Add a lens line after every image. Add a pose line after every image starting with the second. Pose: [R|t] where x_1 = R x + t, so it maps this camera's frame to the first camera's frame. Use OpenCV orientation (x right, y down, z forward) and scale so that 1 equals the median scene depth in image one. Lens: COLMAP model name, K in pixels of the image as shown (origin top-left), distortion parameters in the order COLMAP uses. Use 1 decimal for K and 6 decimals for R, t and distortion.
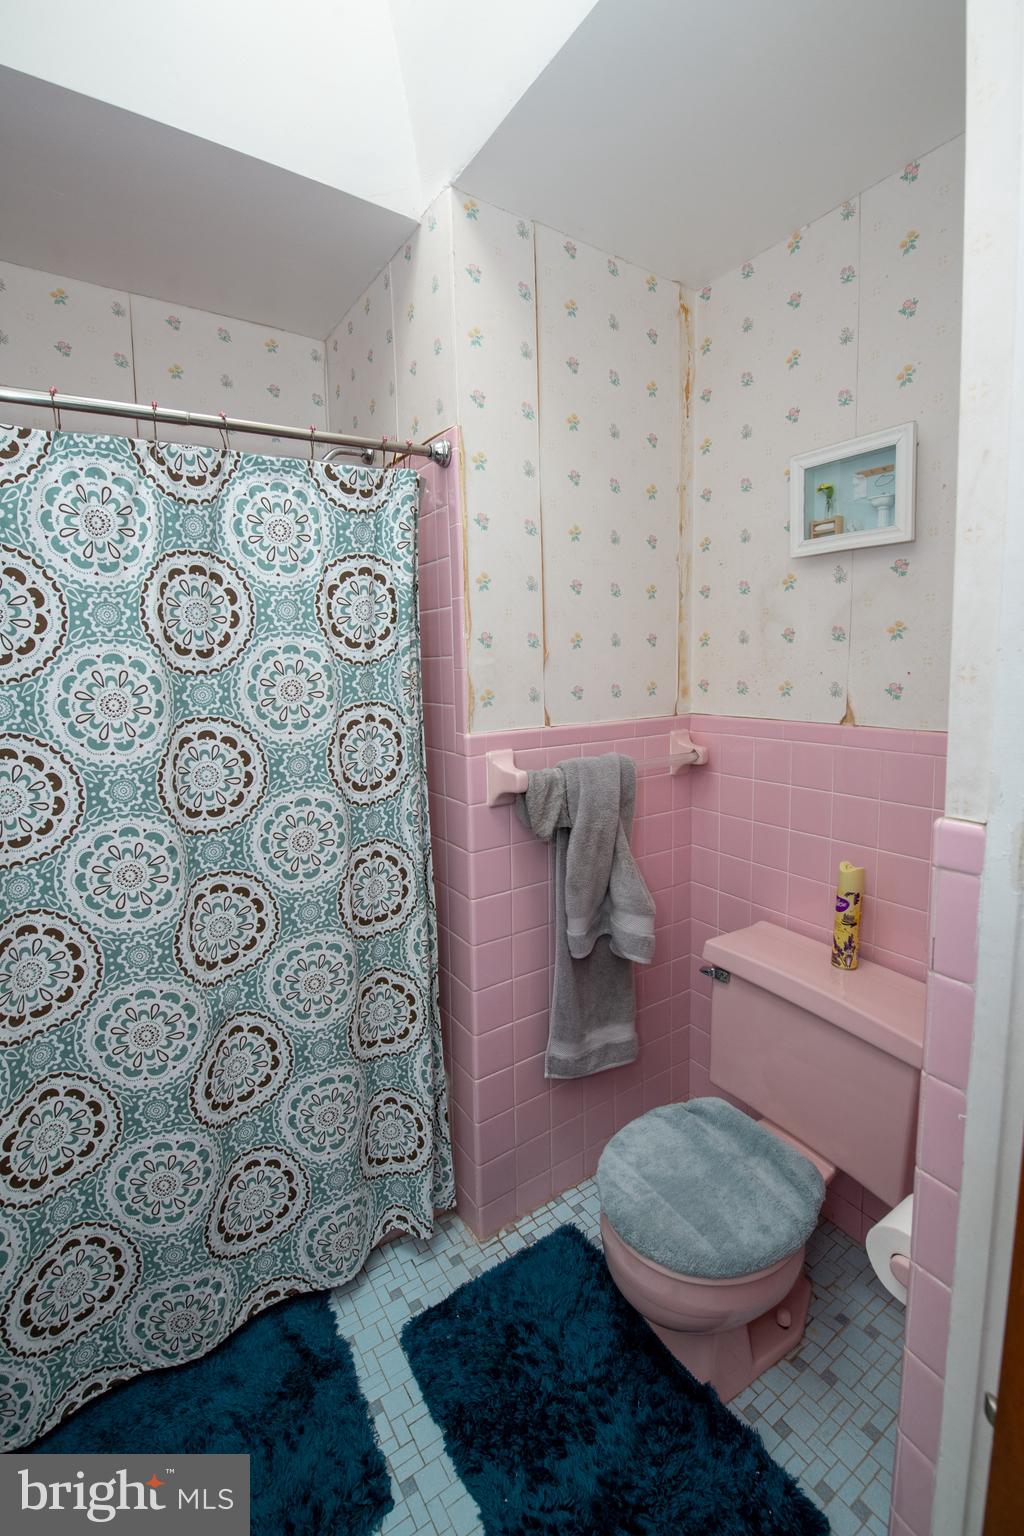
lens RADIAL K [[643.2, 0, 501.8], [0, 643.2, 733.7], [0, 0, 1]] dist [-0.016911, -0.002166]
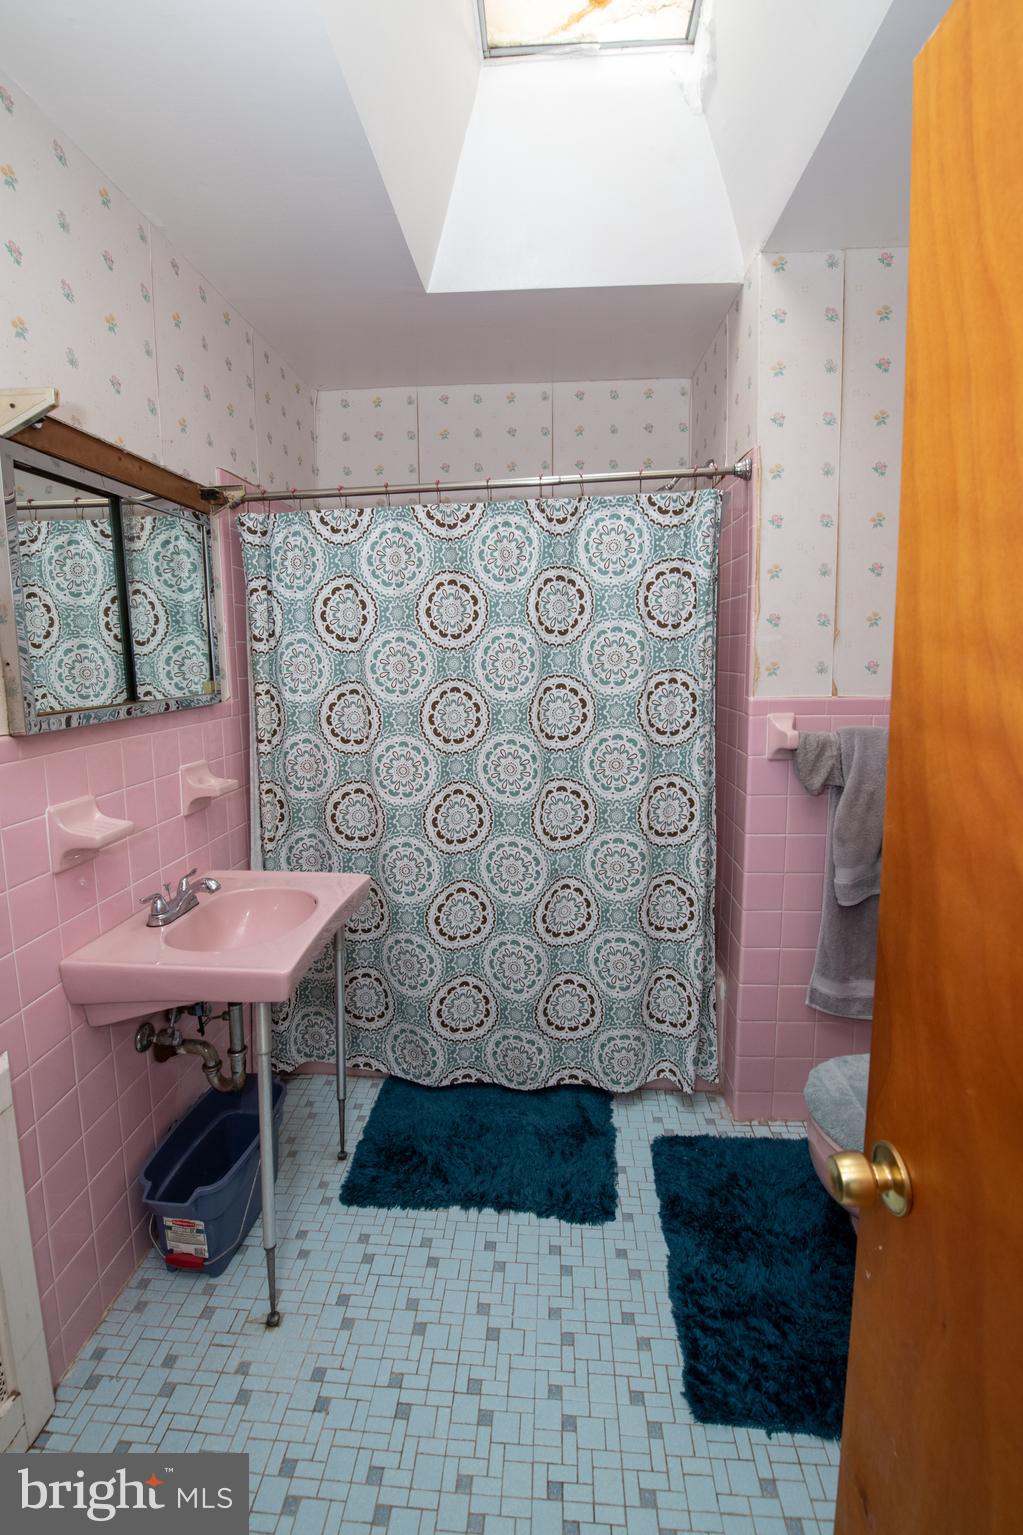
lens RADIAL K [[642.8, 0, 501.3], [0, 642.8, 733.2], [0, 0, 1]] dist [-0.016911, -0.002166]
pose [[0.789298, 0.085644, -0.608008, 0.339418], [-0.070895, 0.996313, 0.048307, 0.045918], [0.609903, 0.004977, 0.792460, -0.275054]]
